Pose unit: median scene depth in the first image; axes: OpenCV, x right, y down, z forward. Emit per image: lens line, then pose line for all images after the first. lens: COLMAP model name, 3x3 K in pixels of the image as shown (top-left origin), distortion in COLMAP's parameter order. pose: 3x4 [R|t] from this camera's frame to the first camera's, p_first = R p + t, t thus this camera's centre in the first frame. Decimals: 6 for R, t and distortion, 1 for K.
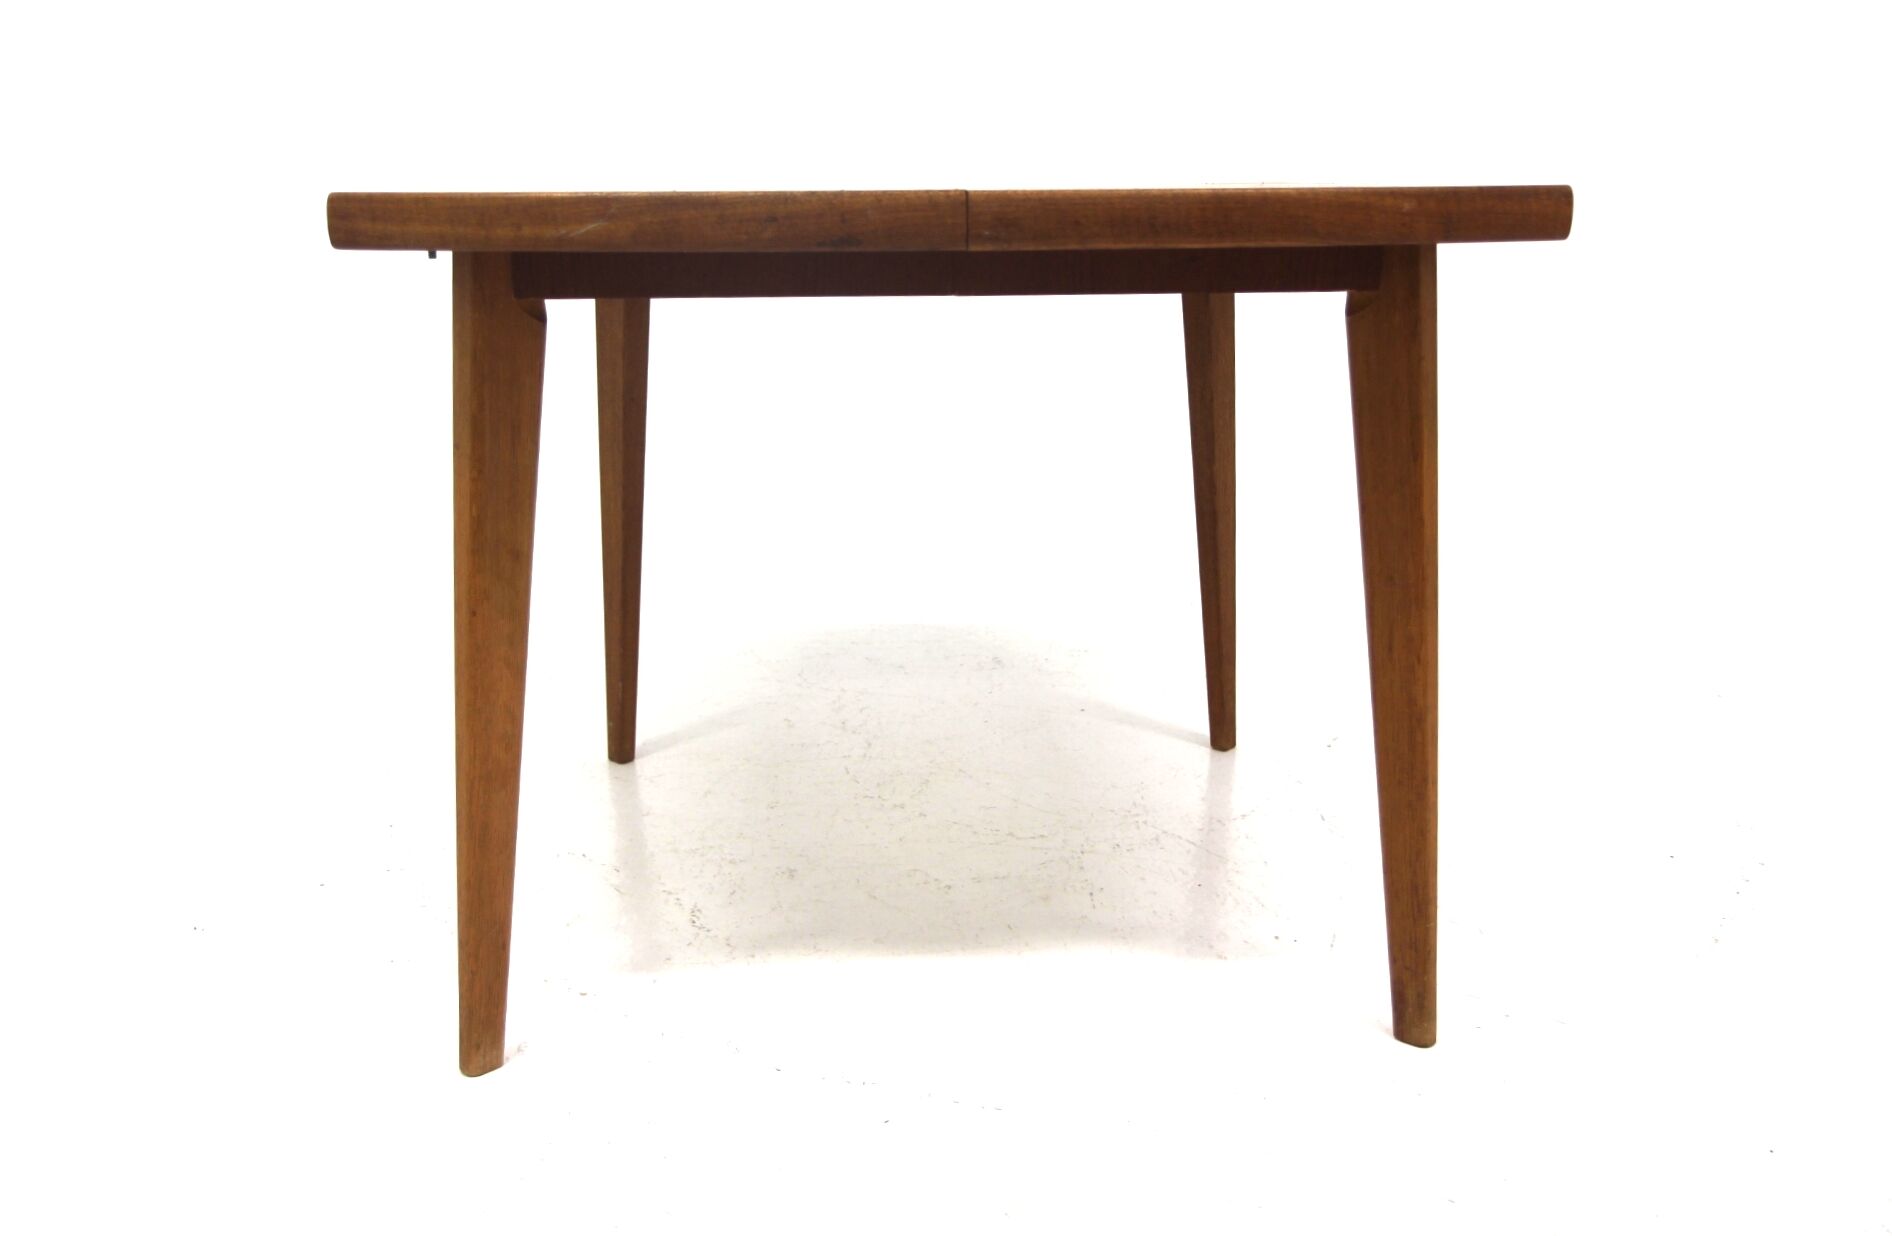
lens RADIAL K [[1121.4, 0, 946.0], [0, 1121.4, 618.0], [0, 0, 1]] dist [-0.003553, -0.000215]
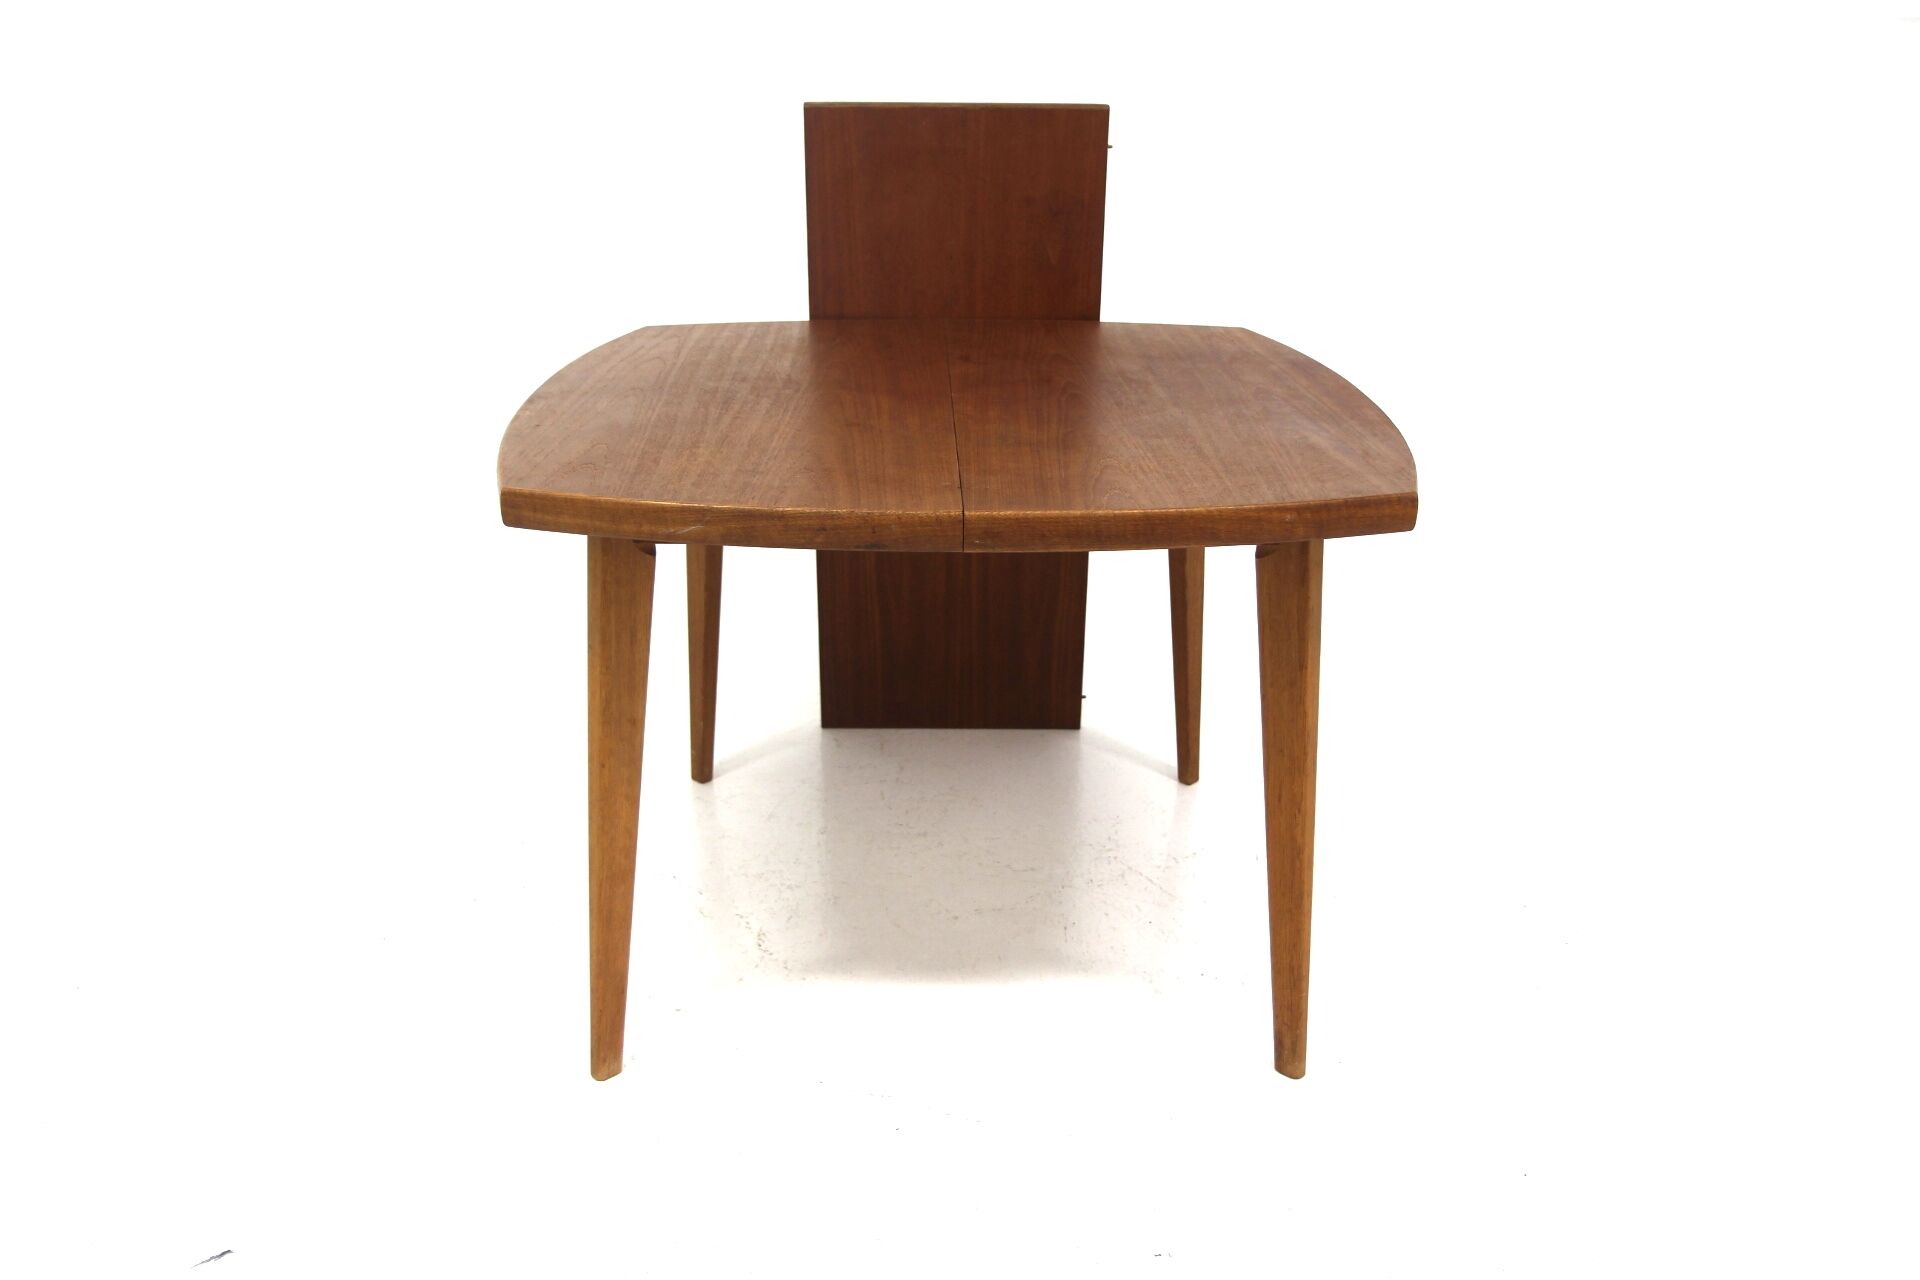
lens RADIAL K [[1002.2, 0, 966.6], [0, 1002.2, 641.0], [0, 0, 1]] dist [-0.000209, 0.000030]
pose [[0.999530, 0.026360, -0.015679, 0.034903], [-0.025041, 0.996552, 0.079098, -0.243859], [0.017710, -0.078668, 0.996744, -0.185193]]
